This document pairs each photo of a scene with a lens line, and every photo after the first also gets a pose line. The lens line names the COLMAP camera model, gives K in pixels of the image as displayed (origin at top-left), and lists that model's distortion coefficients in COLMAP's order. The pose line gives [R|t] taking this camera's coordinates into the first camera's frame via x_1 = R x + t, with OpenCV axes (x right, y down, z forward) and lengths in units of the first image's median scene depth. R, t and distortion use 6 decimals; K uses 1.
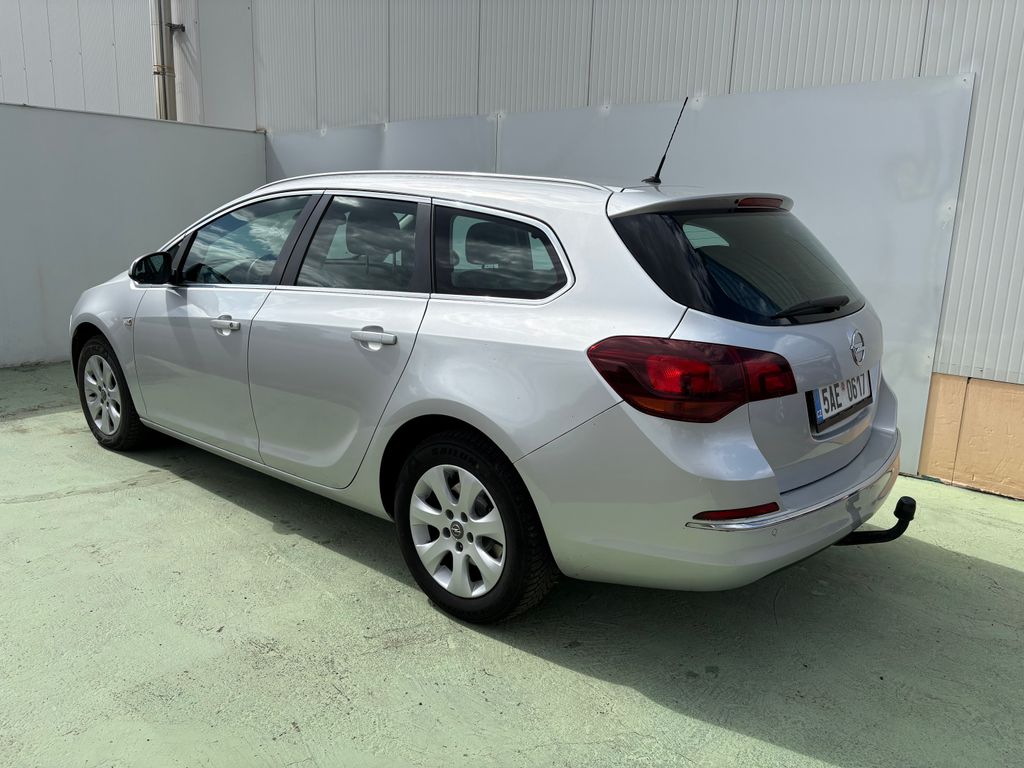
lens RADIAL K [[799.7, 0, 512.0], [0, 799.7, 384.0], [0, 0, 1]] dist [0.039842, -0.043574]
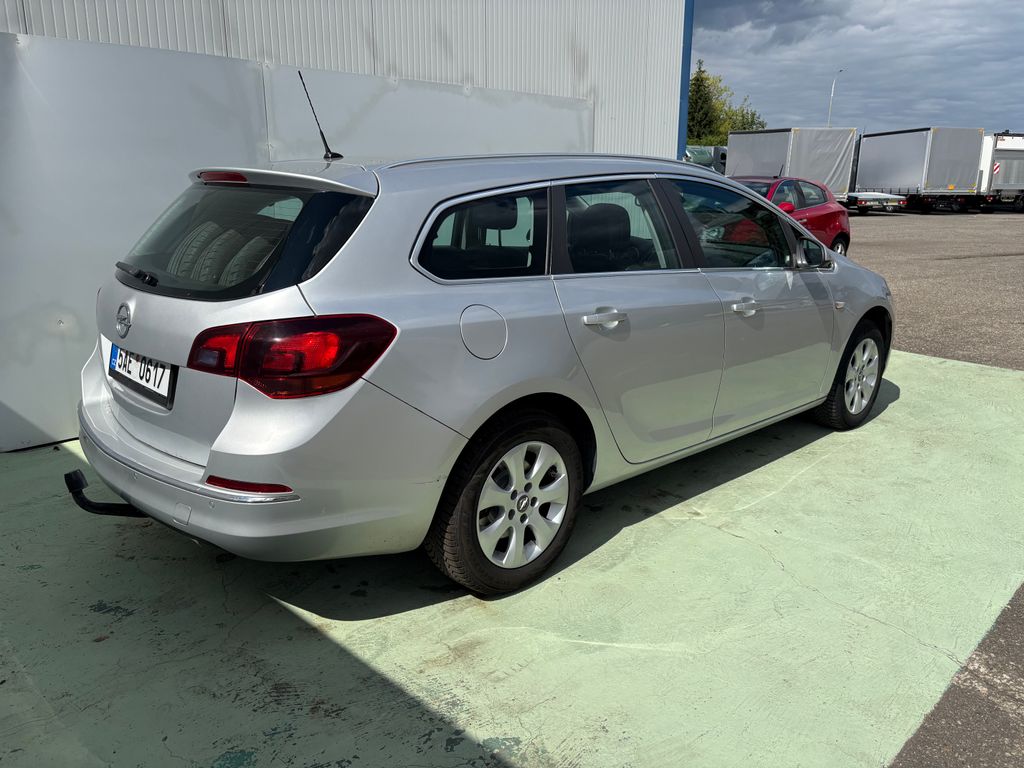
lens RADIAL K [[799.7, 0, 512.0], [0, 799.7, 384.0], [0, 0, 1]] dist [0.039842, -0.043574]
pose [[0.041769, -0.273959, 0.960834, -1.063663], [0.202359, 0.944062, 0.260380, -0.232009], [-0.978420, 0.183558, 0.094870, 0.897885]]
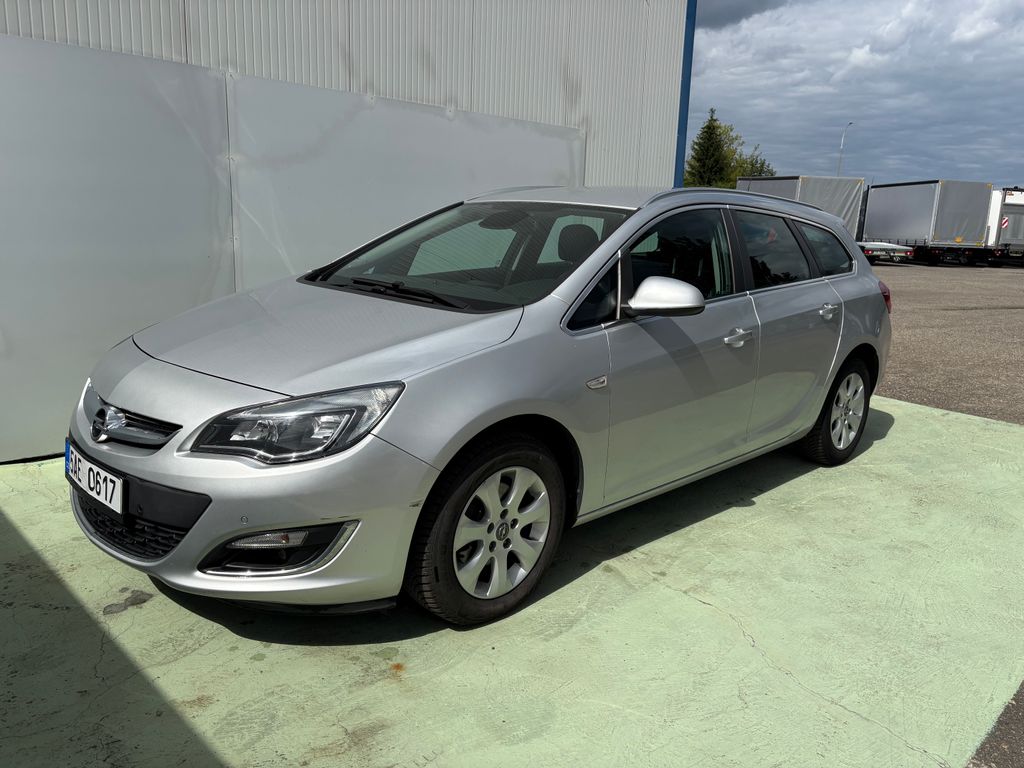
lens RADIAL K [[799.7, 0, 512.0], [0, 799.7, 384.0], [0, 0, 1]] dist [0.039842, -0.043574]
pose [[0.056823, -0.227441, 0.972133, -0.993284], [0.169826, 0.961718, 0.215077, -0.205715], [-0.983834, 0.152872, 0.093273, 0.861425]]
